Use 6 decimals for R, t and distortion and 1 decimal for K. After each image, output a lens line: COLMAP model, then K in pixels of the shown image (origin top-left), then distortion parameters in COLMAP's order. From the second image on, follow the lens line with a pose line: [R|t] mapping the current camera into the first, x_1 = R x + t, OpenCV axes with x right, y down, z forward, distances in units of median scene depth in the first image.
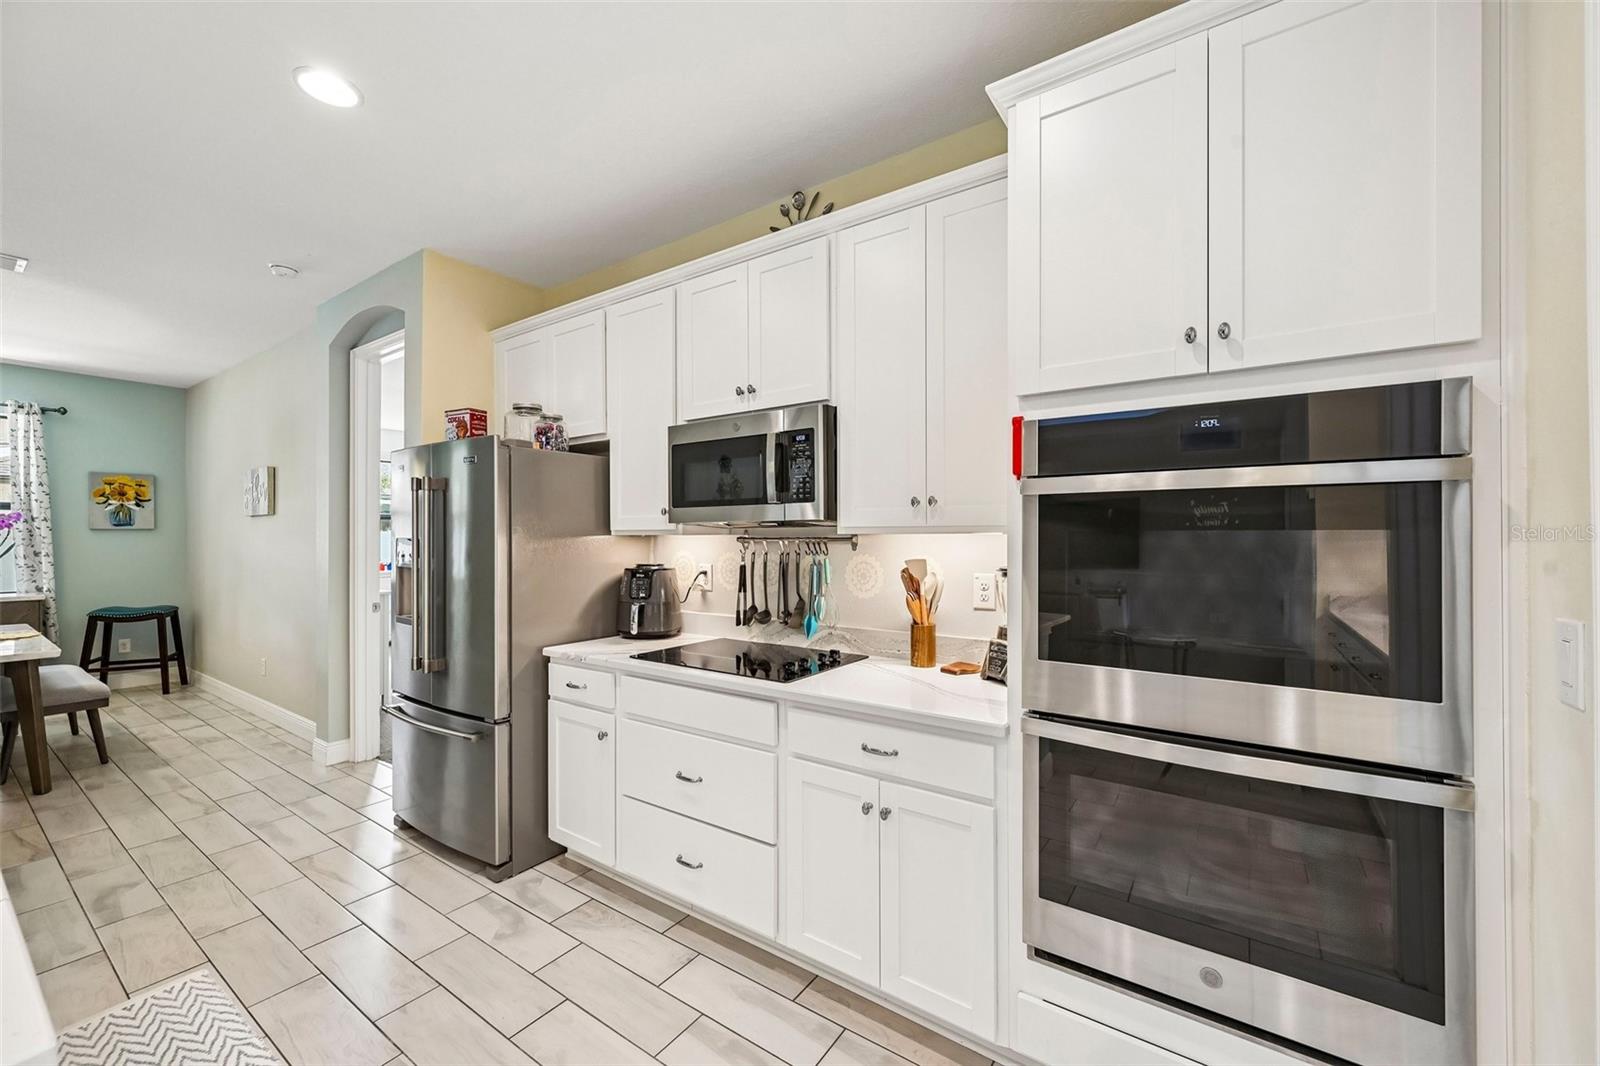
lens RADIAL K [[644.6, 0, 790.6], [0, 644.6, 541.1], [0, 0, 1]] dist [0.003100, 0.000426]
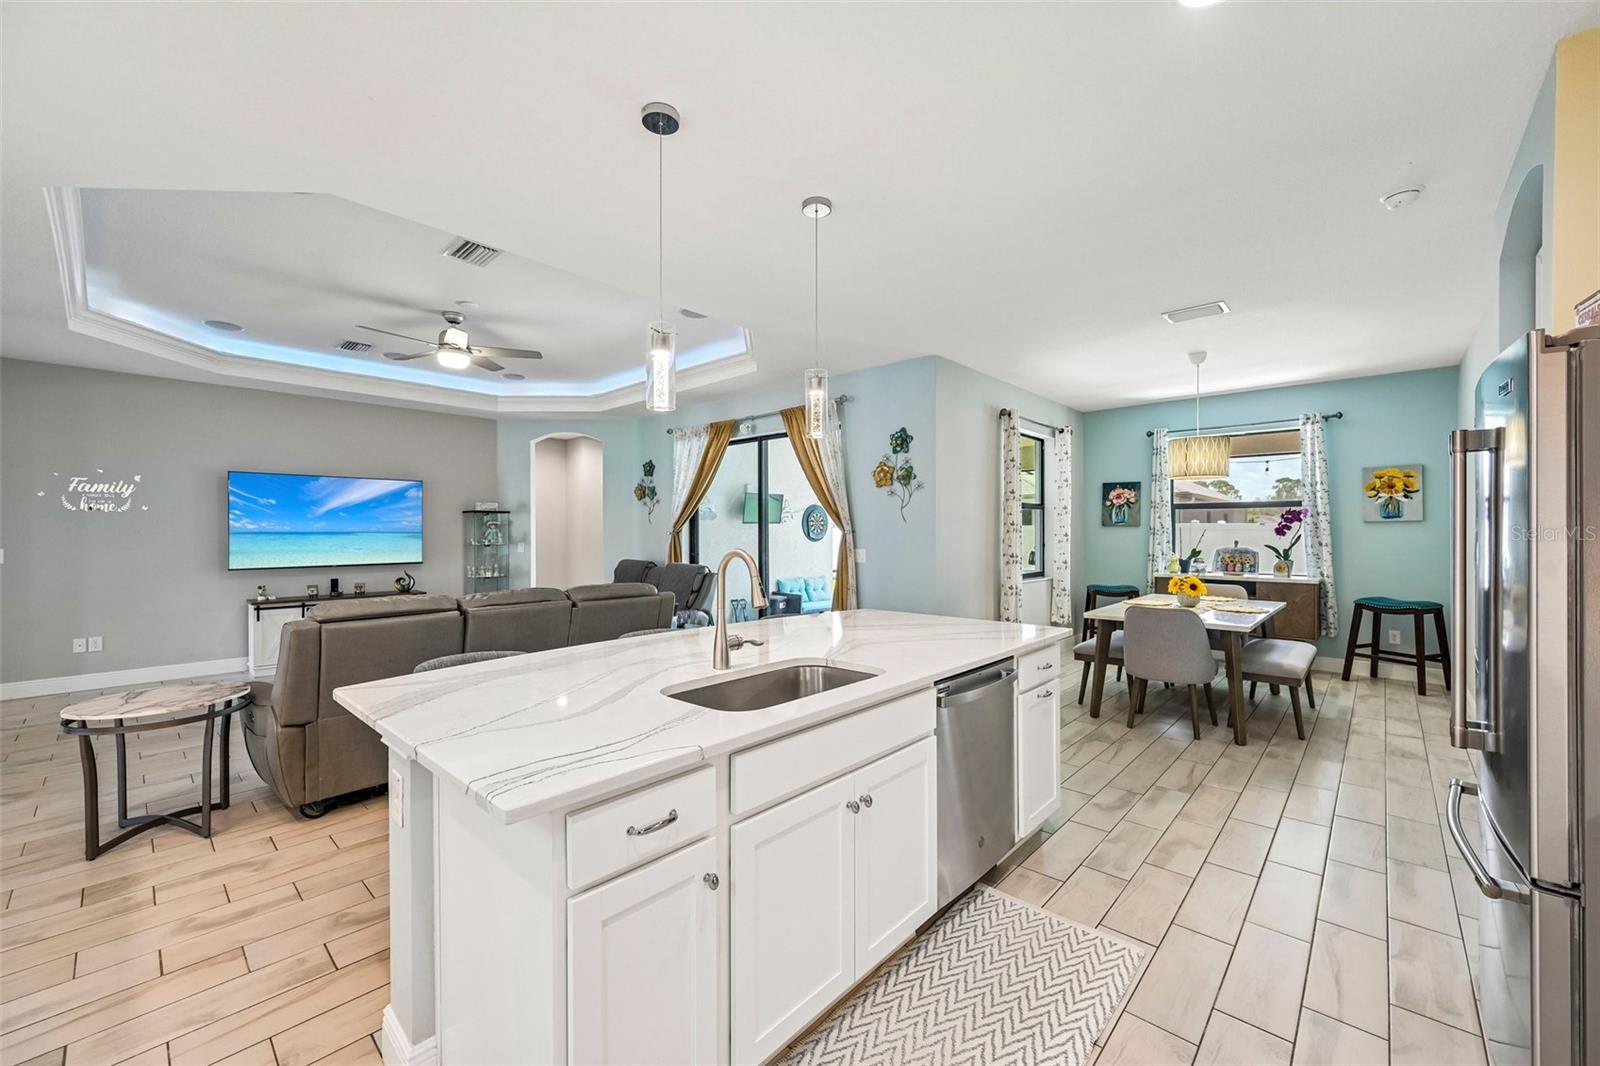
lens RADIAL K [[630.9, 0, 802.1], [0, 630.9, 533.7], [0, 0, 1]] dist [-0.001190, 0.000213]
pose [[-0.118113, 0.005145, -0.992987, 0.057436], [-0.002948, 0.999980, 0.005532, -0.001935], [0.992996, 0.003581, -0.118095, 0.216388]]
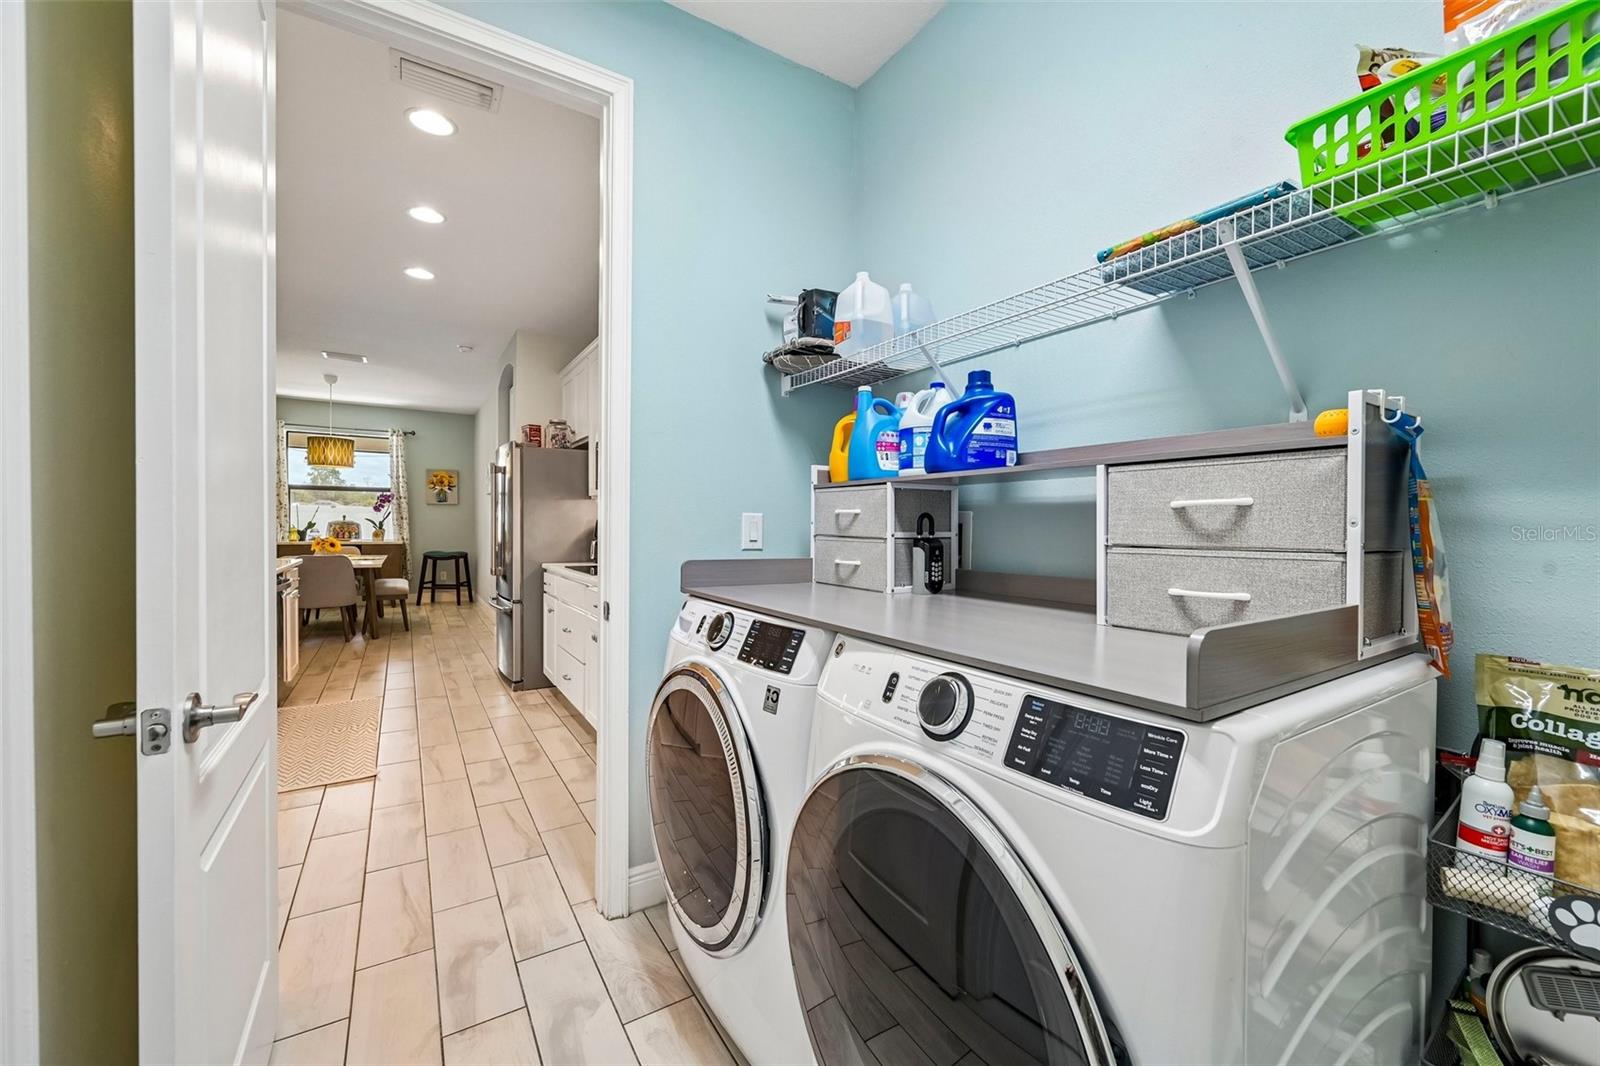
lens RADIAL K [[630.9, 0, 802.1], [0, 630.9, 533.7], [0, 0, 1]] dist [-0.001190, 0.000213]
pose [[0.927921, 0.015852, -0.372440, 0.431250], [-0.012399, 0.999855, 0.011666, 0.028465], [0.372571, -0.006207, 0.927983, -0.147593]]
